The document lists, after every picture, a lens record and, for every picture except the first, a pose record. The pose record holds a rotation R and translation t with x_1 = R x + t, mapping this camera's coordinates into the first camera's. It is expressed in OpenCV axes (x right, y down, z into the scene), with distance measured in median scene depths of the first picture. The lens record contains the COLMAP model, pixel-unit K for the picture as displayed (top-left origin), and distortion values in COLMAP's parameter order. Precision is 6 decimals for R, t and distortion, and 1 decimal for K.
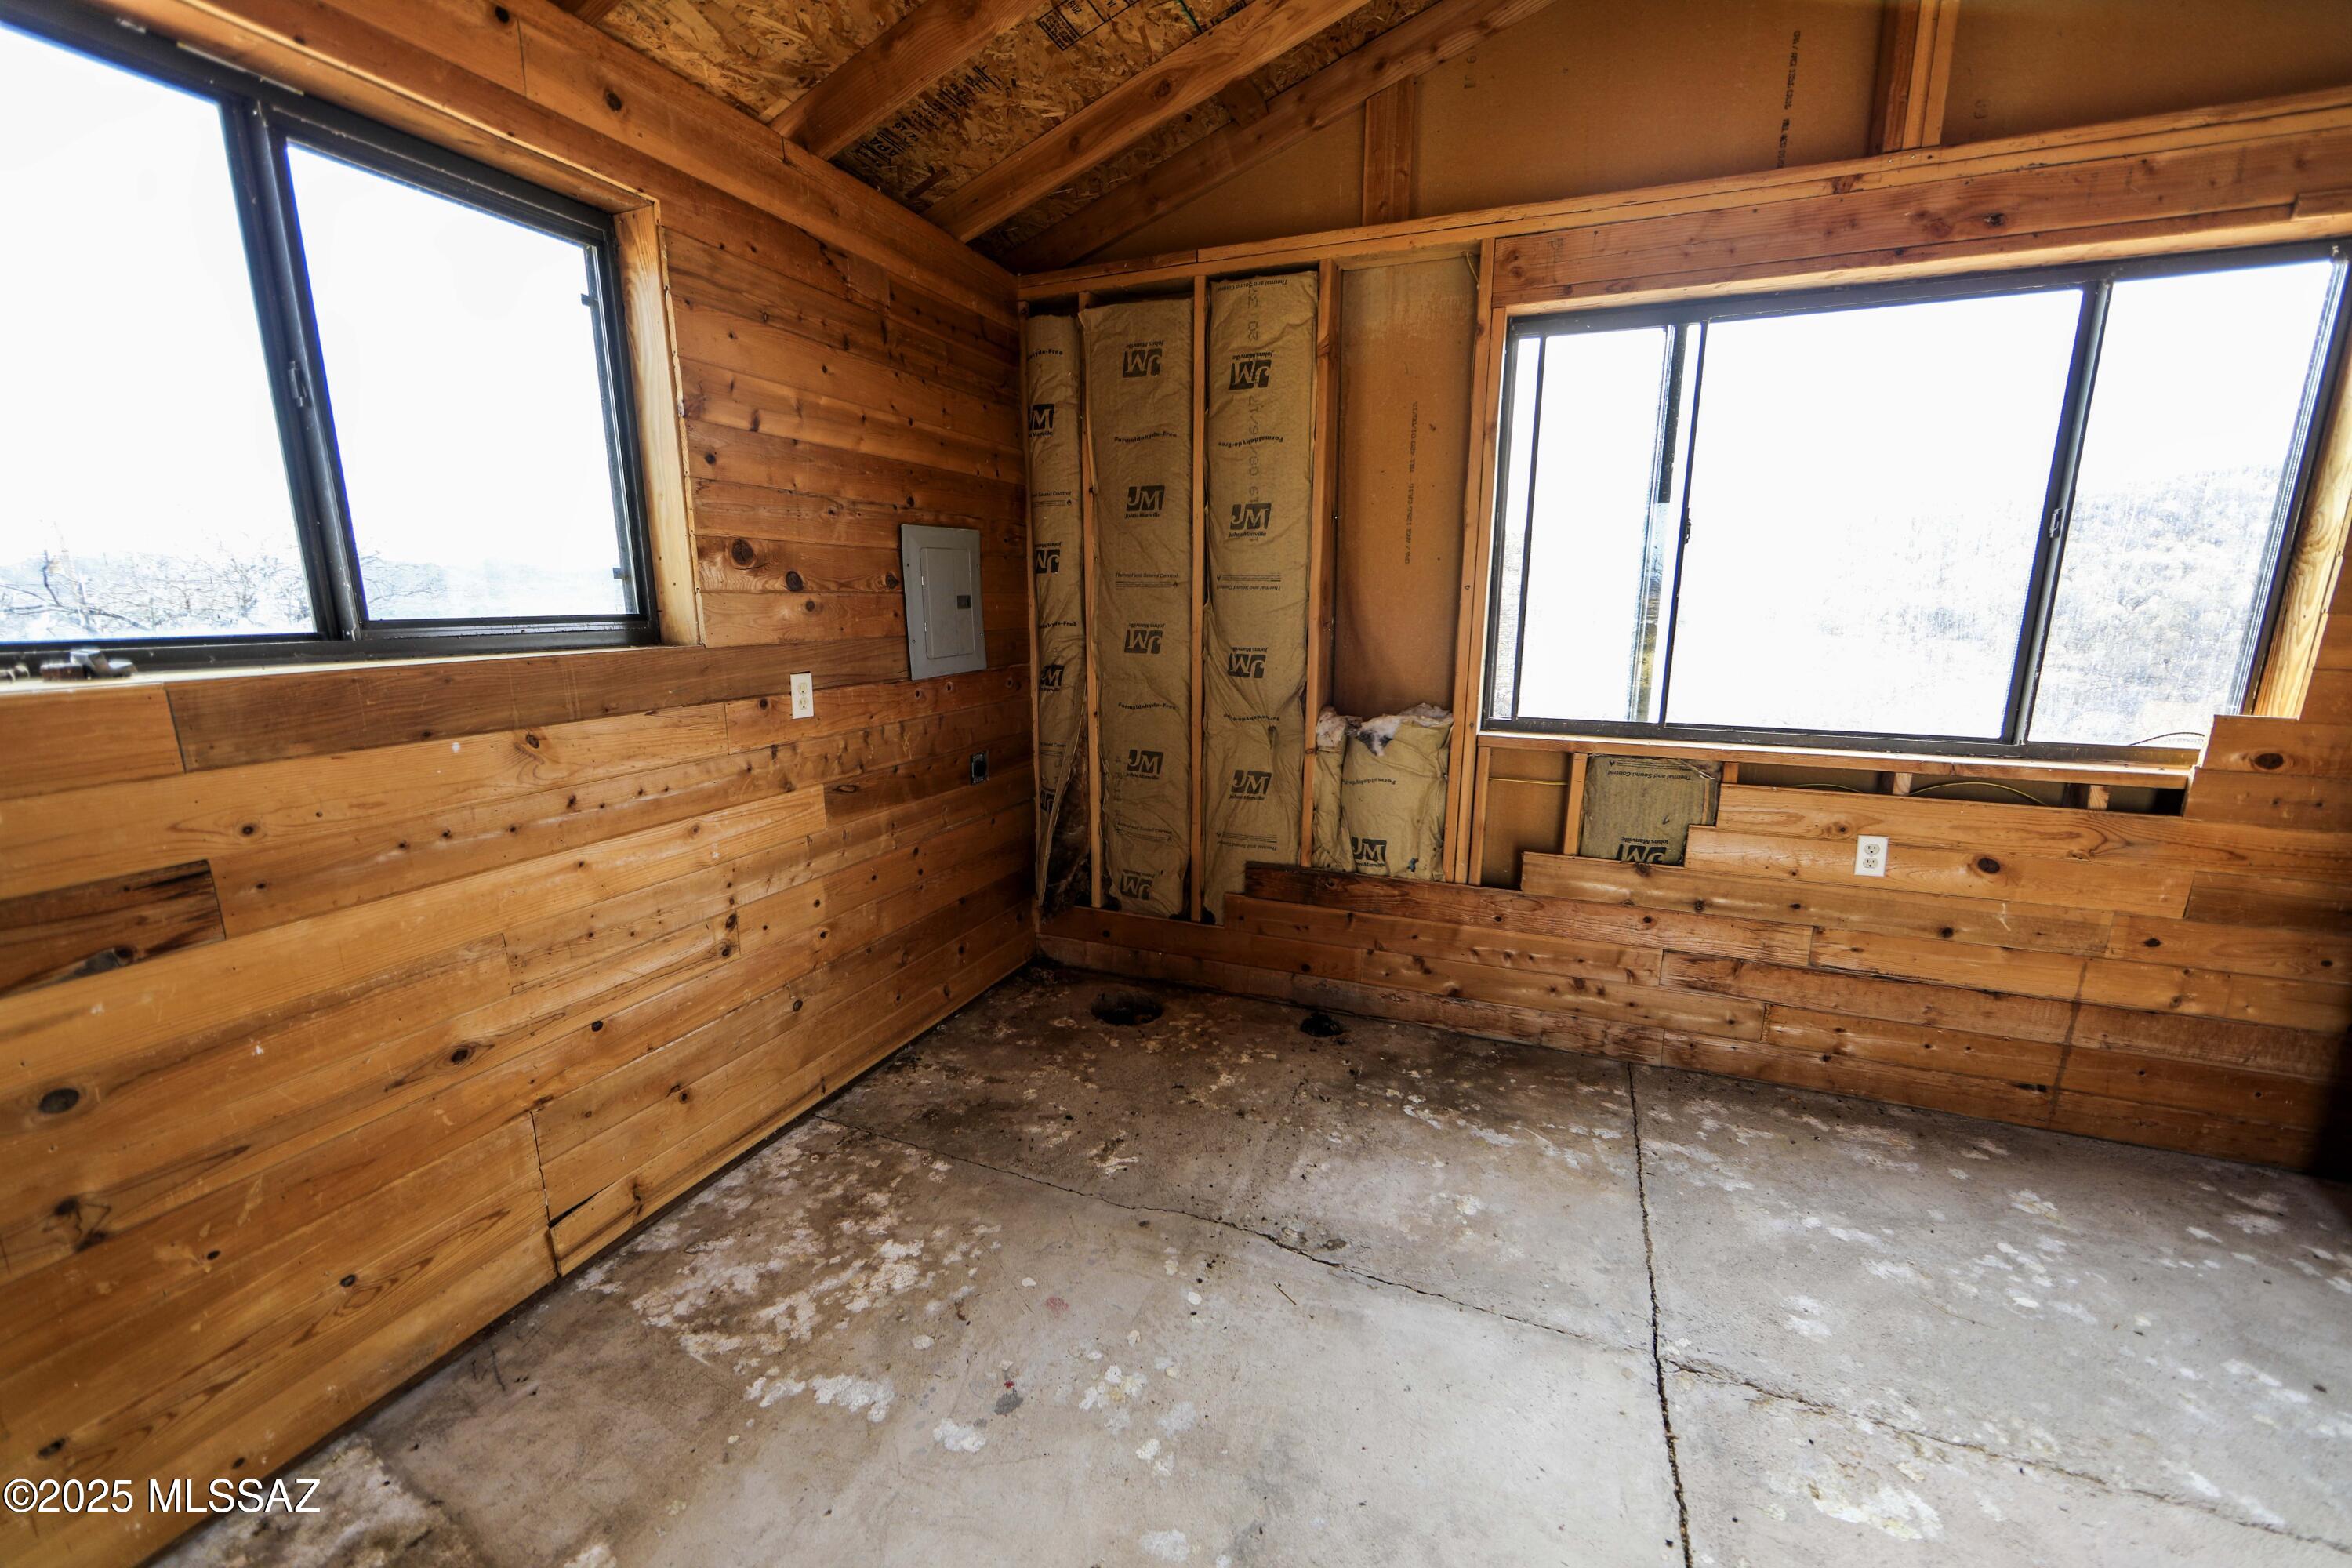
lens RADIAL K [[920.6, 0, 1177.8], [0, 920.6, 795.9], [0, 0, 1]] dist [-0.020168, 0.005396]
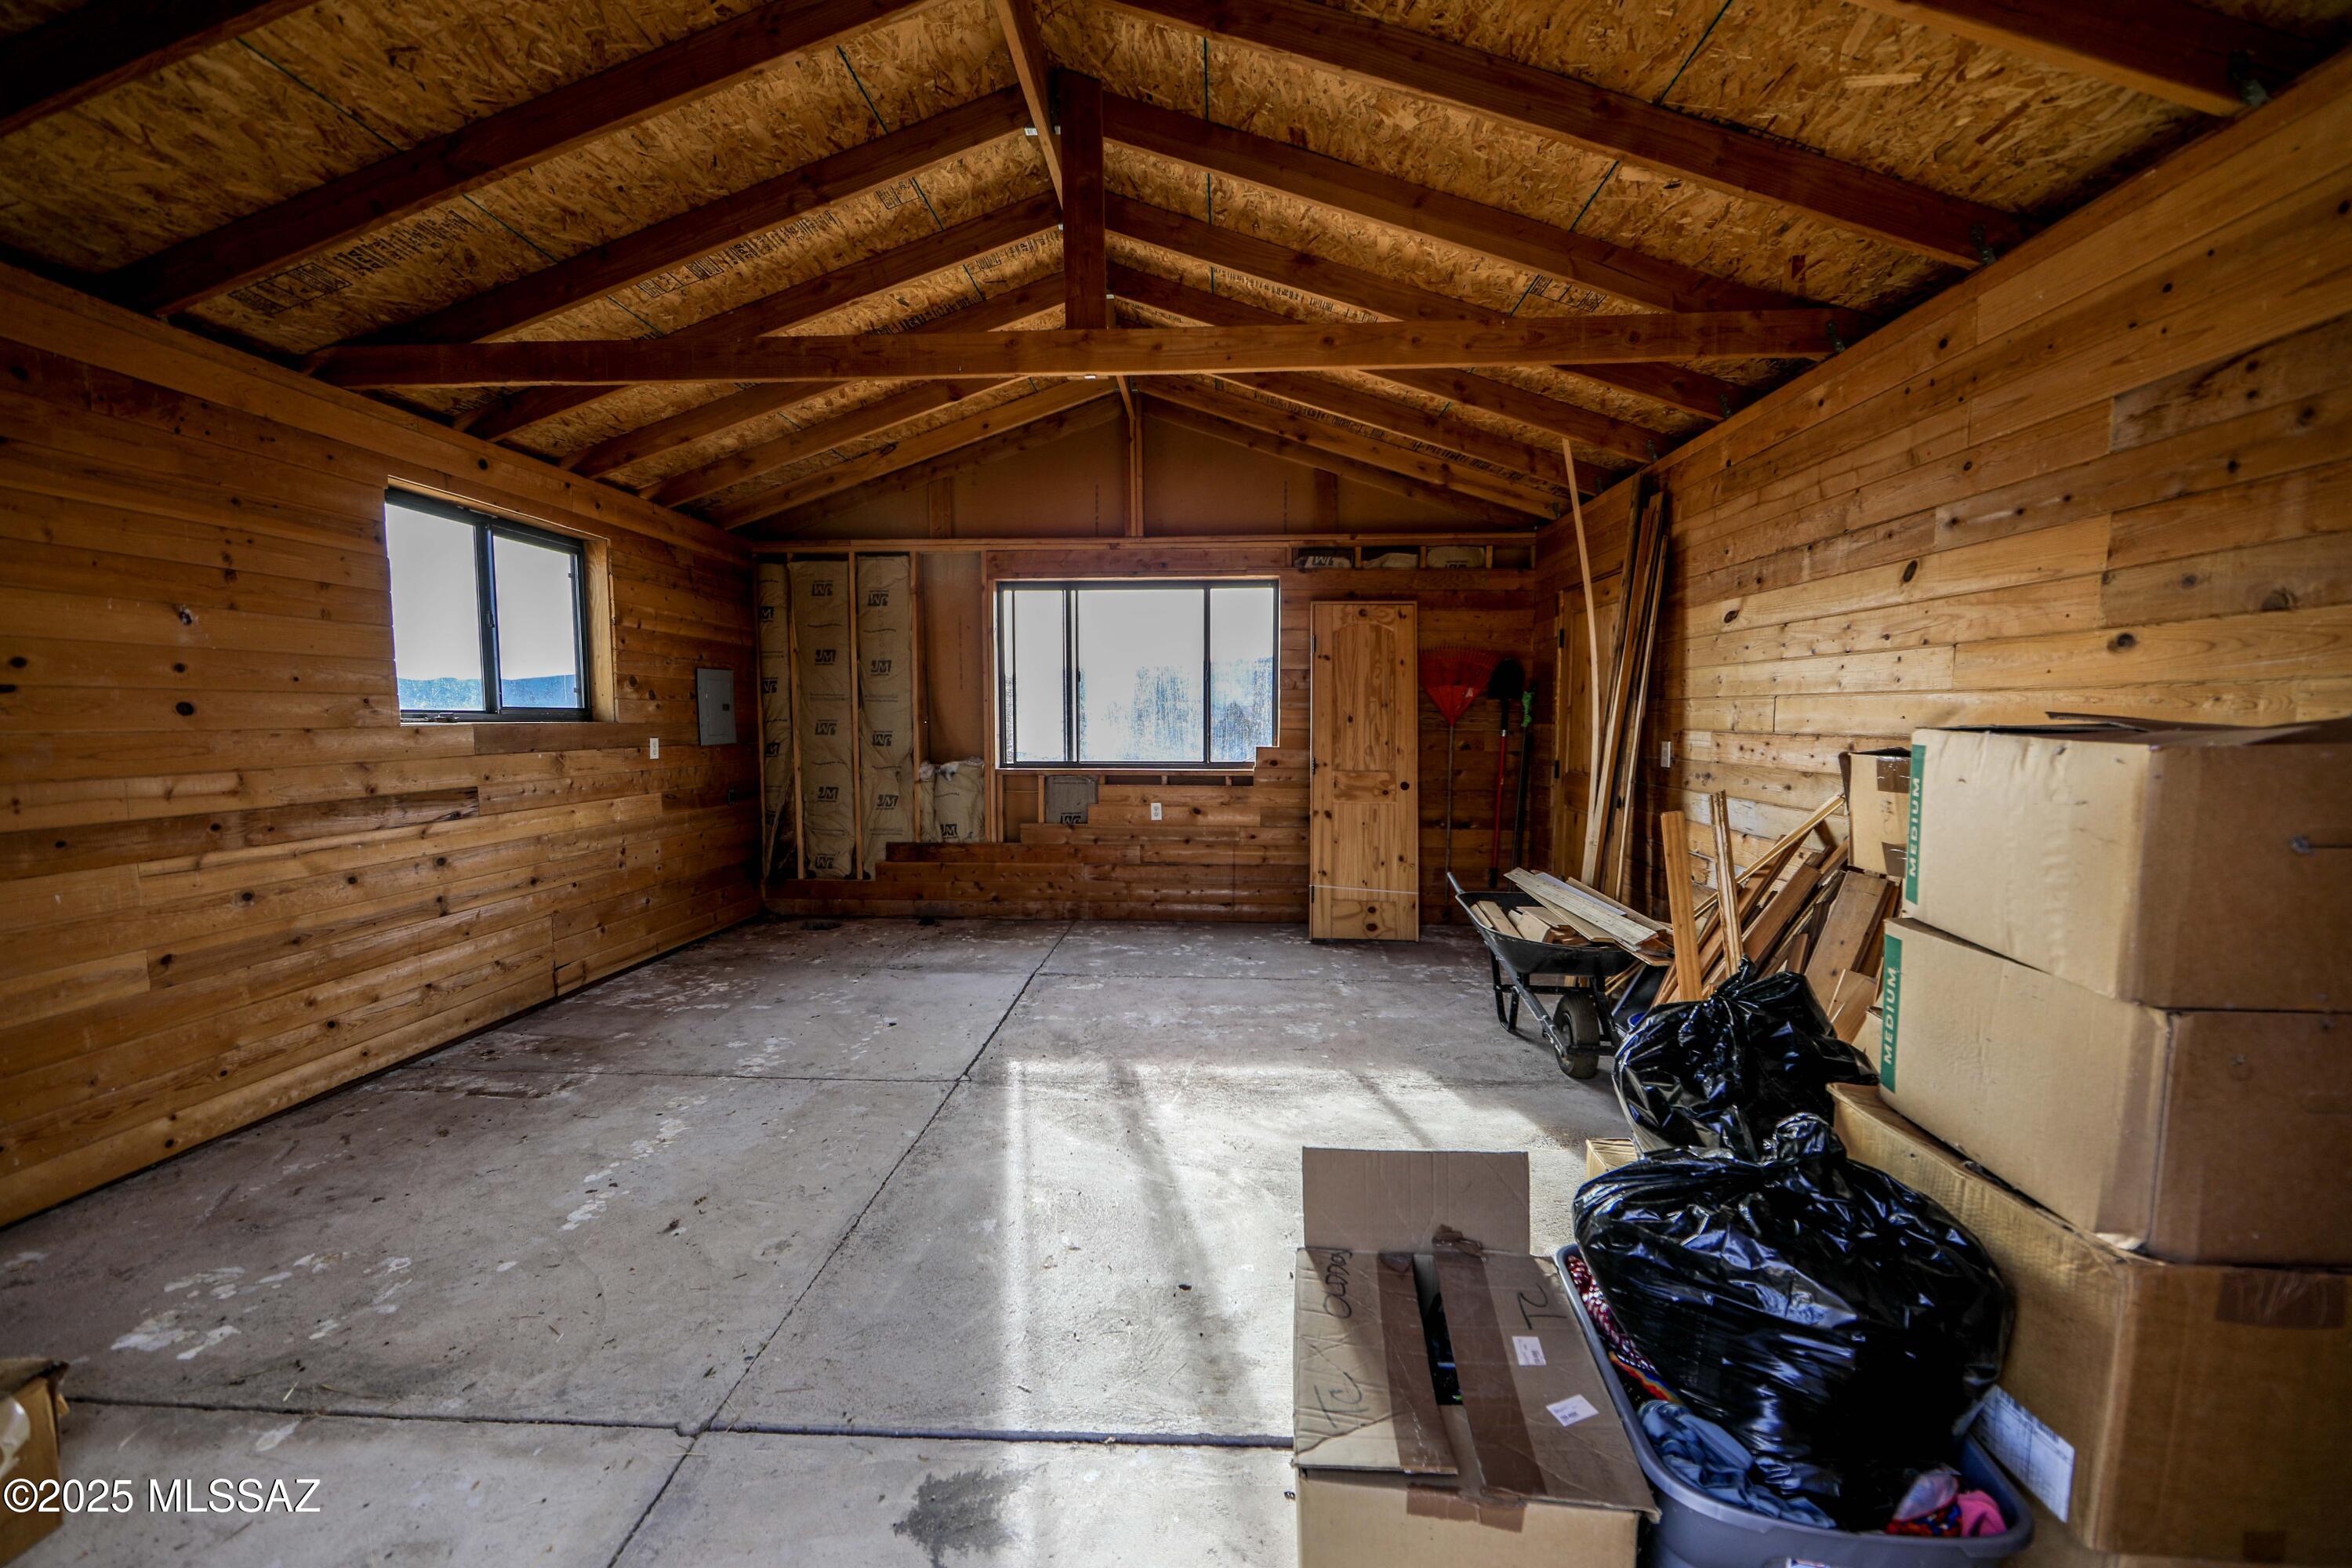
lens RADIAL K [[920.6, 0, 1177.8], [0, 920.6, 795.9], [0, 0, 1]] dist [-0.020168, 0.005396]
pose [[0.944931, -0.026862, 0.326166, 0.031664], [0.070375, 0.989988, -0.122353, 0.292538], [-0.319614, 0.138569, 0.937361, -1.146912]]
